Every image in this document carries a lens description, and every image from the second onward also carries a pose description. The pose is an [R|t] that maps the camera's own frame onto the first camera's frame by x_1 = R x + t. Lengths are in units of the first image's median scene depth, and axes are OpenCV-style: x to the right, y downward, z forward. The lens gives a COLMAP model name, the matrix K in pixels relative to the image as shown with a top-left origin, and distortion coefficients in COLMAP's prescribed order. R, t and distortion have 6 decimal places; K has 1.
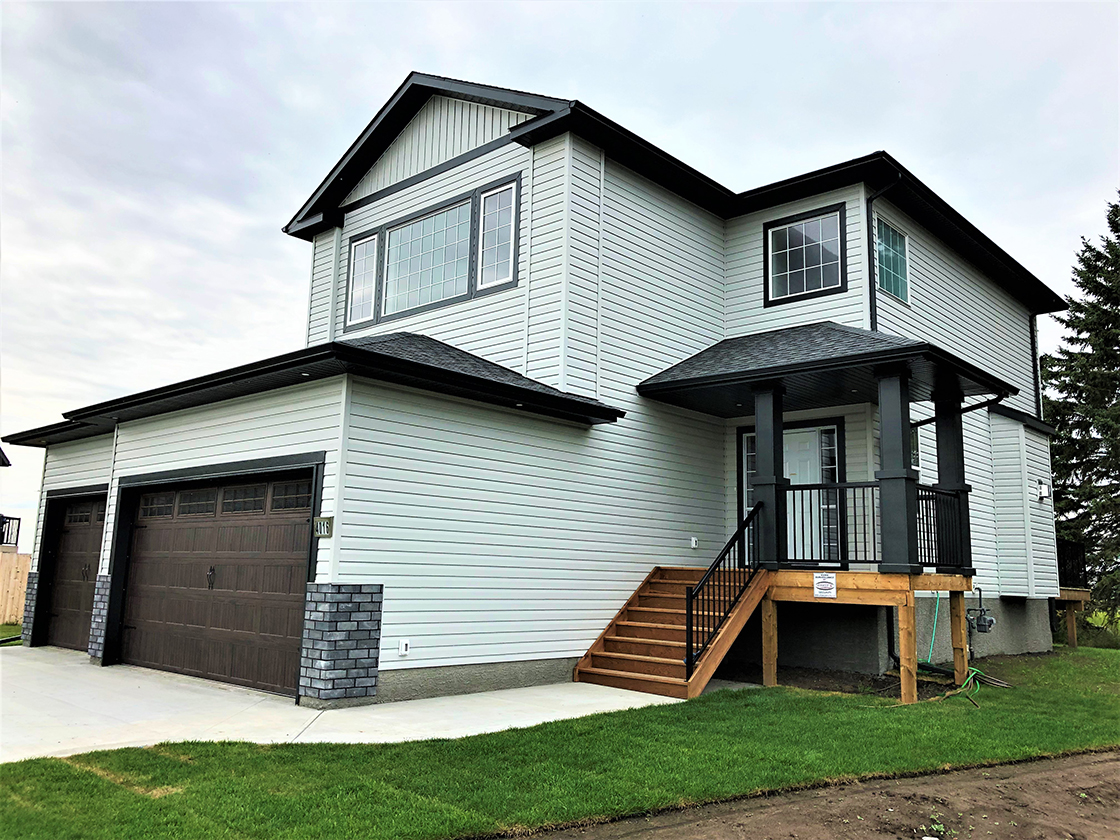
lens RADIAL K [[911.6, 0, 560.0], [0, 911.6, 420.0], [0, 0, 1]] dist [0.047518, -0.001201]
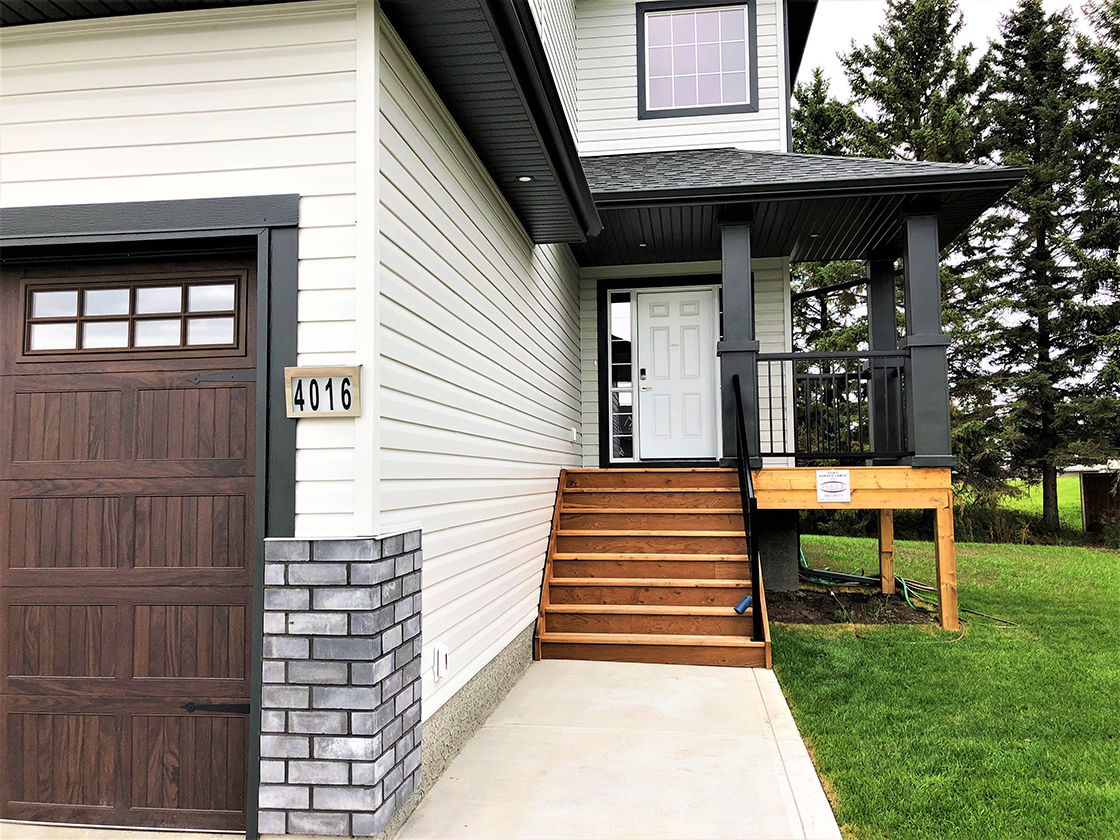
lens RADIAL K [[911.6, 0, 560.0], [0, 911.6, 420.0], [0, 0, 1]] dist [0.047518, -0.001201]
pose [[0.827895, -0.001057, 0.560883, -0.343020], [-0.060765, 0.993943, 0.091565, 0.077003], [-0.557582, -0.109889, 0.822816, 0.554909]]
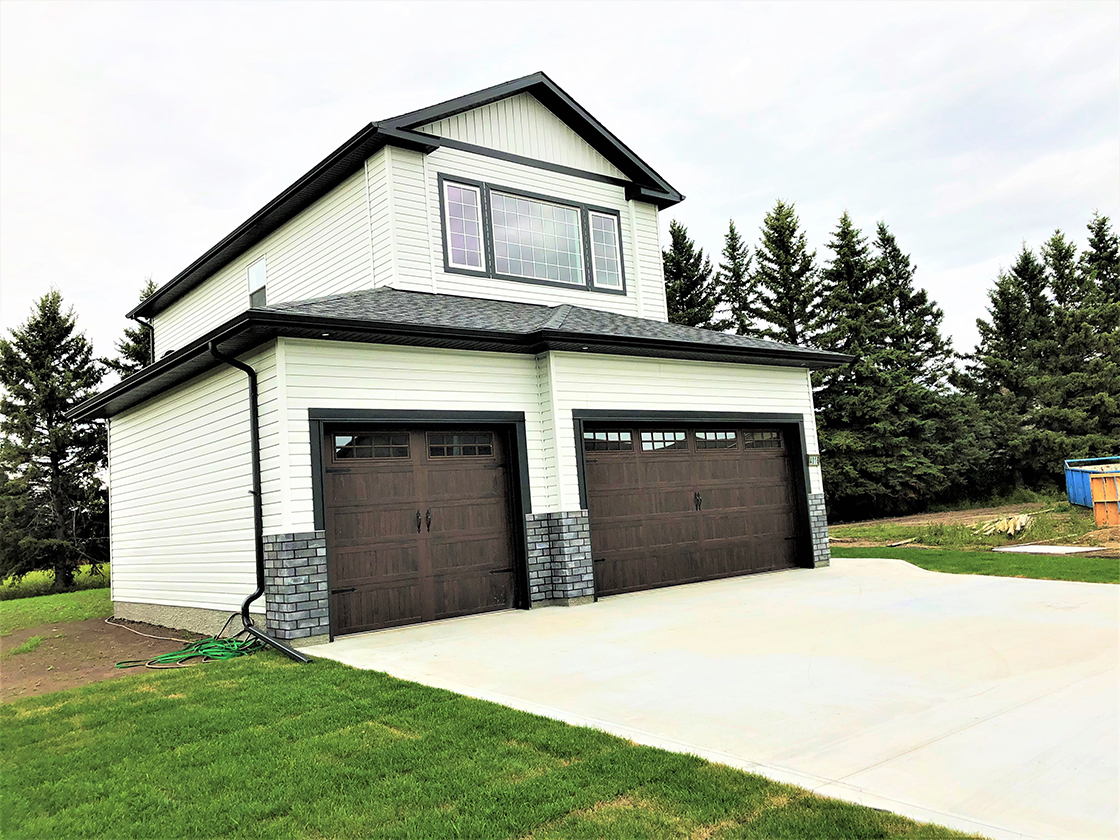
lens RADIAL K [[911.6, 0, 560.0], [0, 911.6, 420.0], [0, 0, 1]] dist [0.047518, -0.001201]
pose [[0.141639, 0.066794, 0.987662, -1.719644], [-0.084543, 0.994892, -0.055159, 0.153557], [-0.986302, -0.075687, 0.146562, 1.067328]]
